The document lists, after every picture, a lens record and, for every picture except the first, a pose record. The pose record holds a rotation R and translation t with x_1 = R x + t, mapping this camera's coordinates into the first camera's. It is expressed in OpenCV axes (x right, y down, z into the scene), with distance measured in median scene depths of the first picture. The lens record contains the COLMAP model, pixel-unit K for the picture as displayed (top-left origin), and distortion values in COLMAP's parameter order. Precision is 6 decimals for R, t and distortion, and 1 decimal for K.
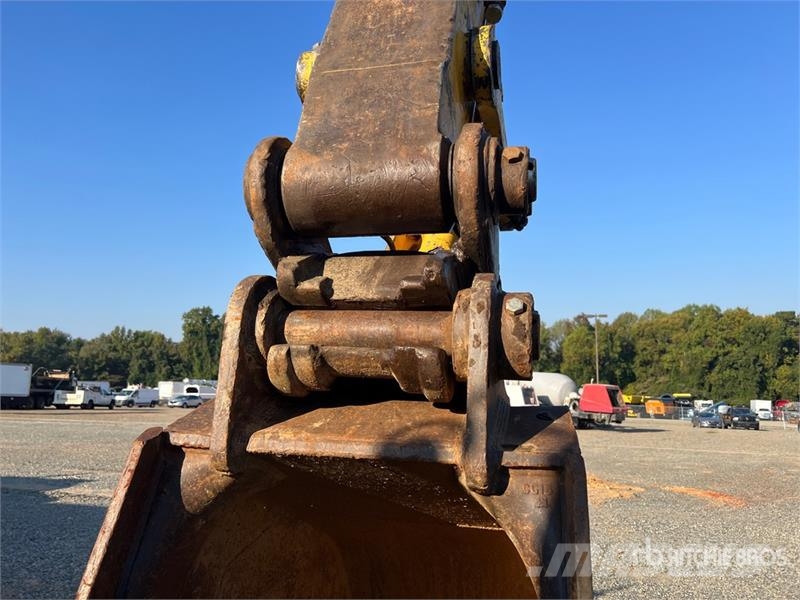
lens RADIAL K [[607.6, 0, 403.9], [0, 607.6, 298.3], [0, 0, 1]] dist [0.041725, -0.051467]
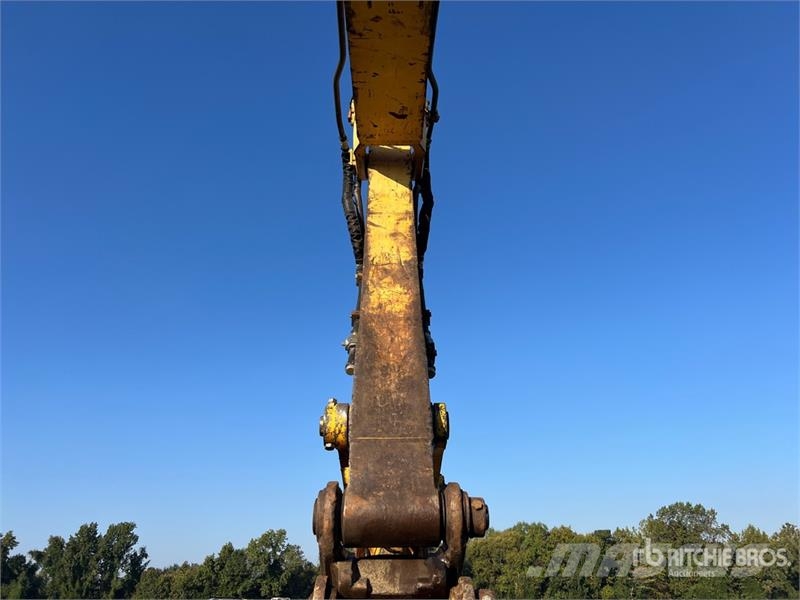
lens RADIAL K [[607.6, 0, 403.9], [0, 607.6, 298.3], [0, 0, 1]] dist [0.041725, -0.051467]
pose [[0.965808, 0.092364, 0.242246, -0.473034], [-0.006948, 0.943271, -0.331952, -0.188673], [-0.259164, 0.318919, 0.911660, -0.708589]]
